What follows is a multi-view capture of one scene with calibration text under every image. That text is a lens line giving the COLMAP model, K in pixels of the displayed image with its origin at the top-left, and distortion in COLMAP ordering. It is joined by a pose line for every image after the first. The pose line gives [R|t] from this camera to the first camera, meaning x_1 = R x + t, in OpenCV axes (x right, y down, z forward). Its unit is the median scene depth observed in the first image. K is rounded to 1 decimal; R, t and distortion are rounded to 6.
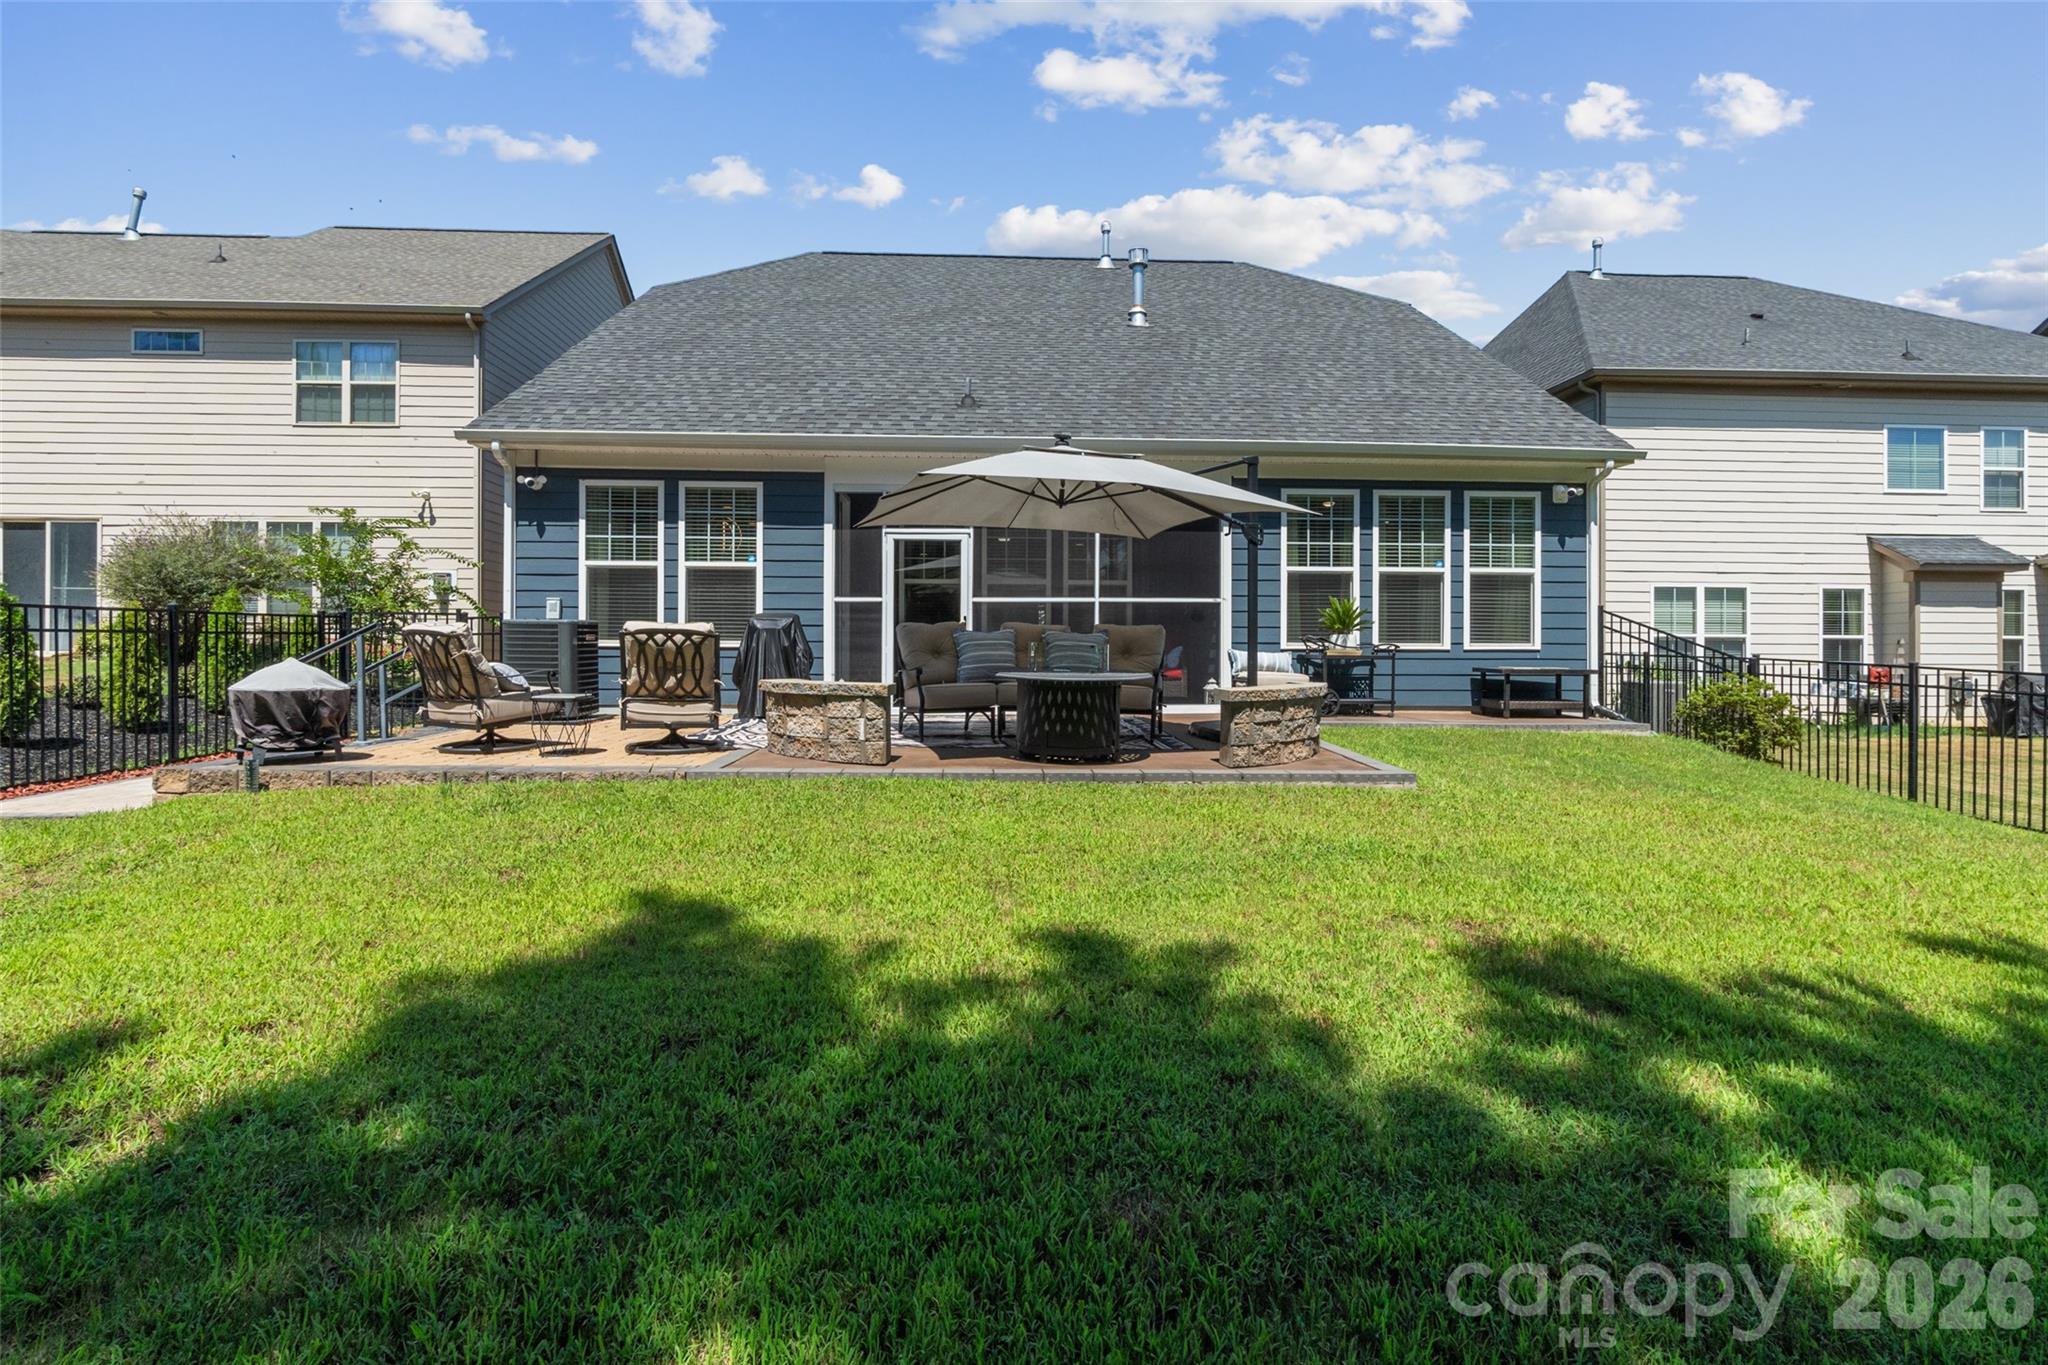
lens RADIAL K [[978.7, 0, 1036.0], [0, 978.7, 659.9], [0, 0, 1]] dist [-0.003325, -0.000586]
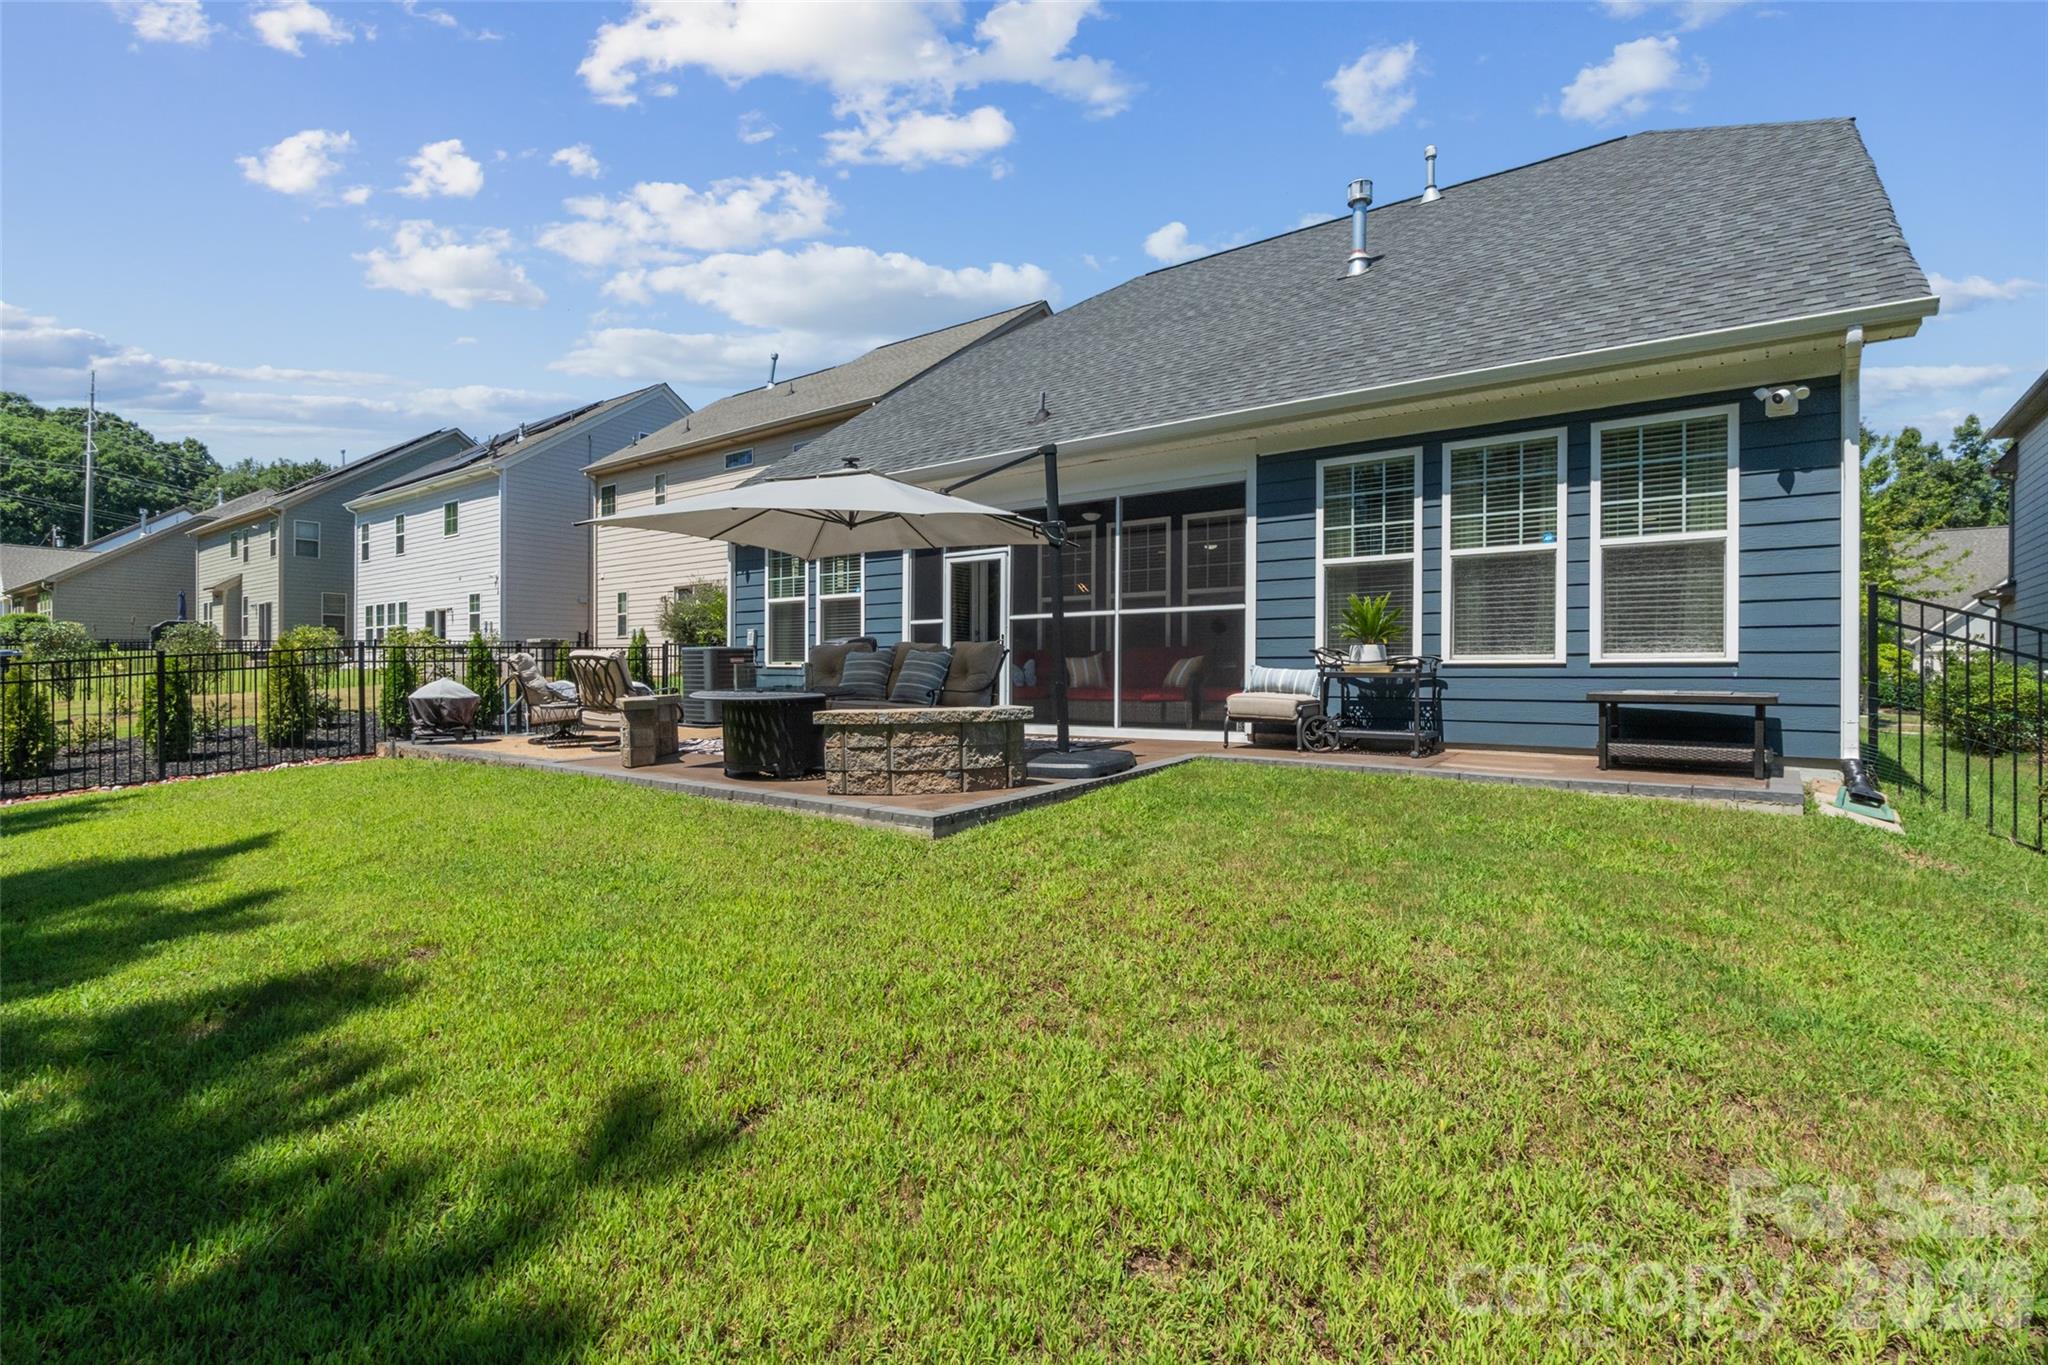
lens RADIAL K [[973.8, 0, 1002.6], [0, 973.8, 676.9], [0, 0, 1]] dist [-0.000098, -0.000081]
pose [[0.755340, 0.000470, -0.655333, 0.574900], [0.001367, 0.999996, 0.002292, -0.003214], [0.655332, -0.002627, 0.755336, 0.241422]]
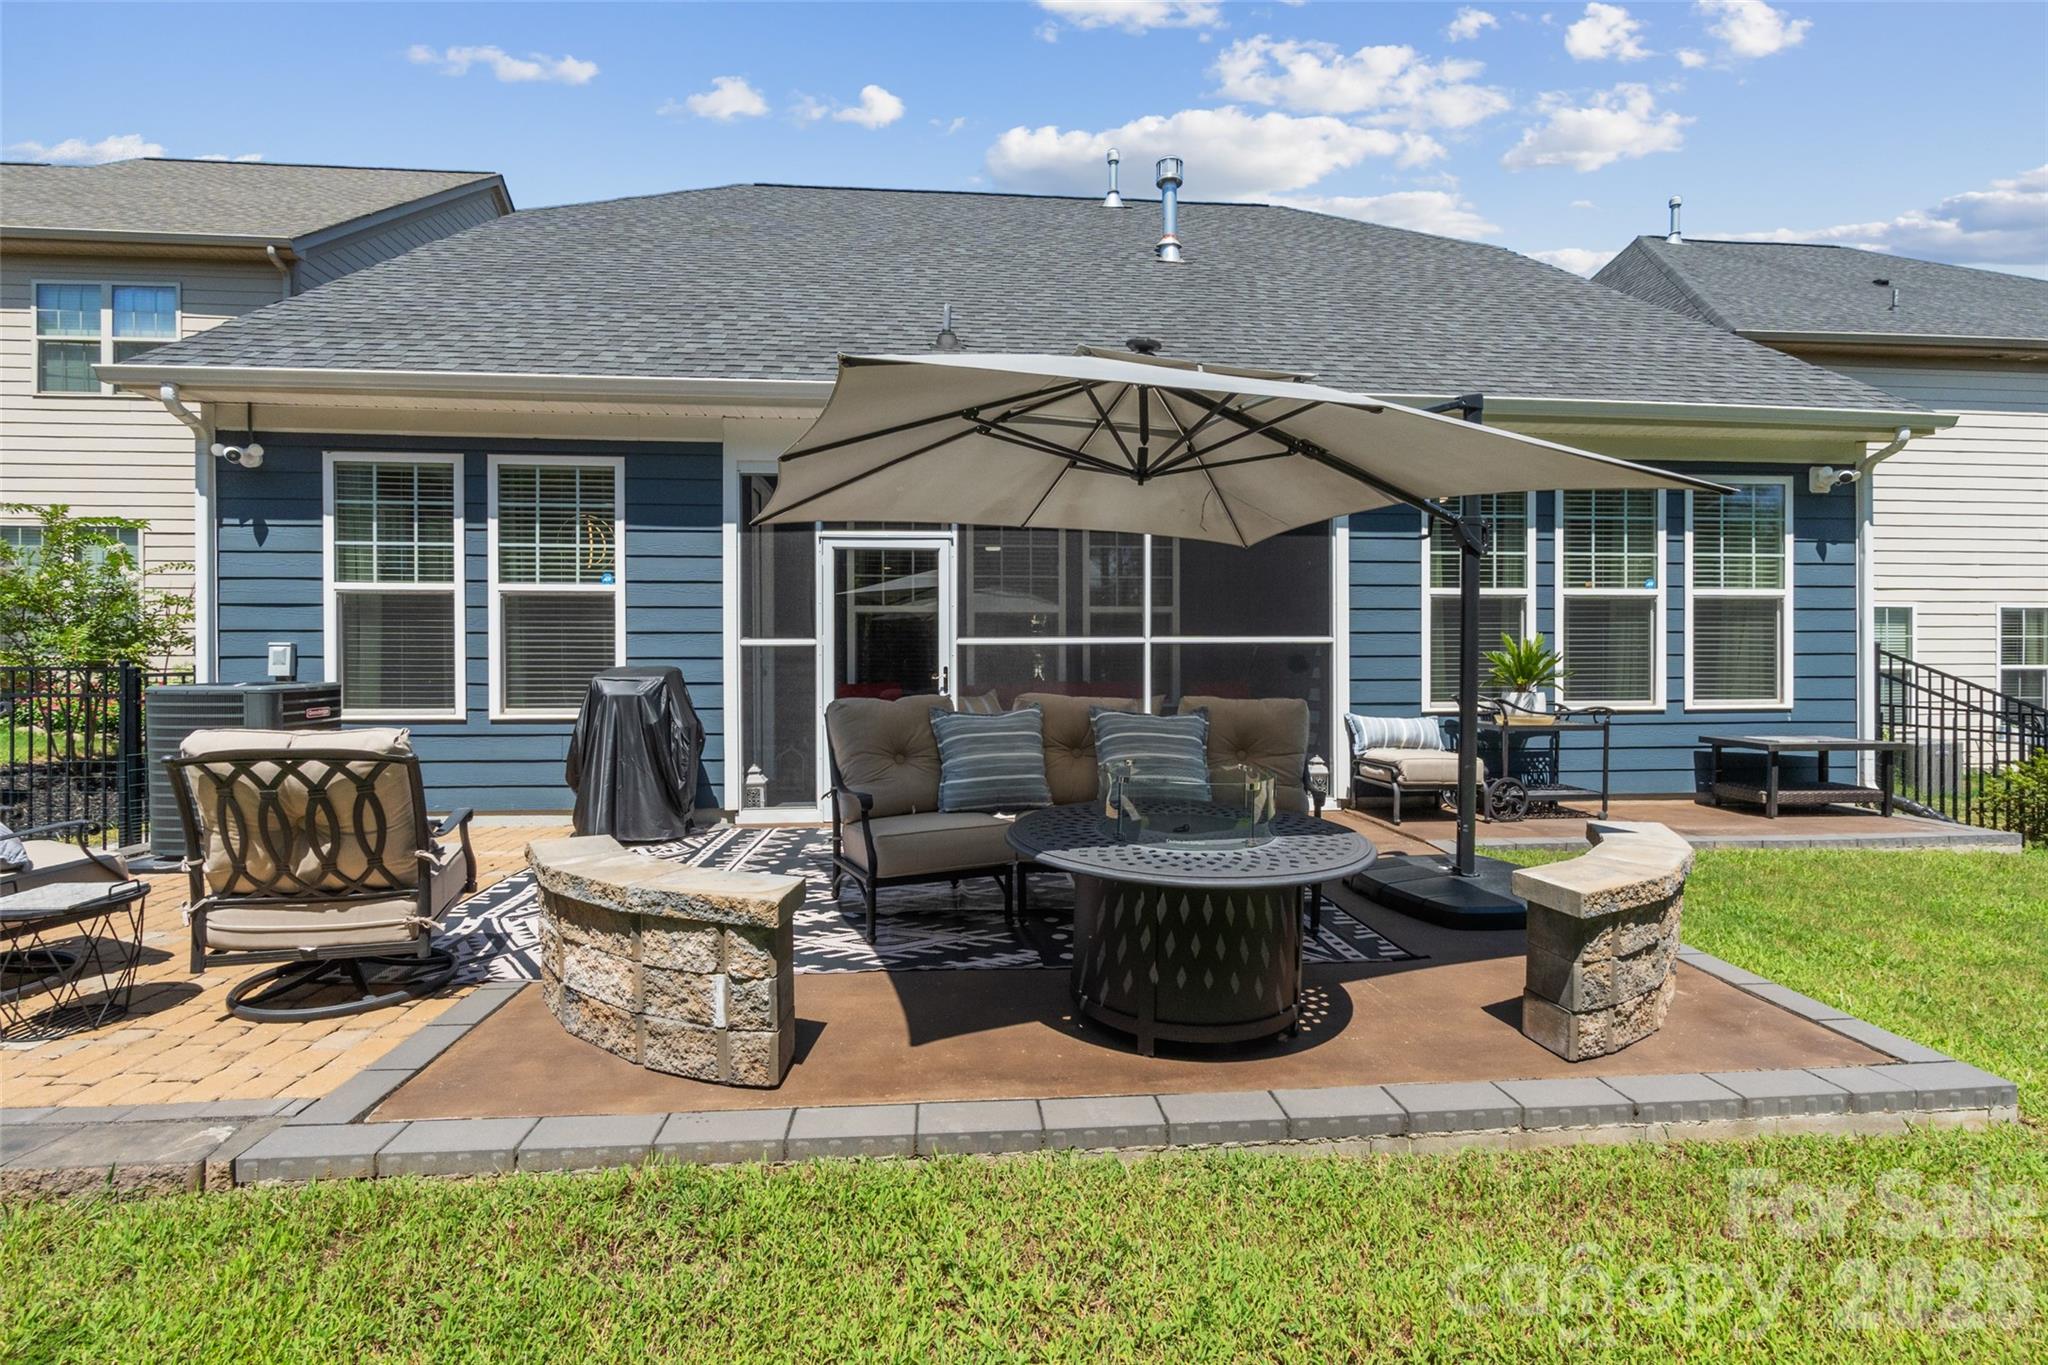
lens RADIAL K [[975.2, 0, 1048.7], [0, 975.2, 683.1], [0, 0, 1]] dist [0.000309, 0.000840]
pose [[0.998980, -0.007248, 0.044558, -0.033240], [0.006654, 0.999887, 0.013463, -0.041364], [-0.044651, -0.013153, 0.998916, 0.347789]]
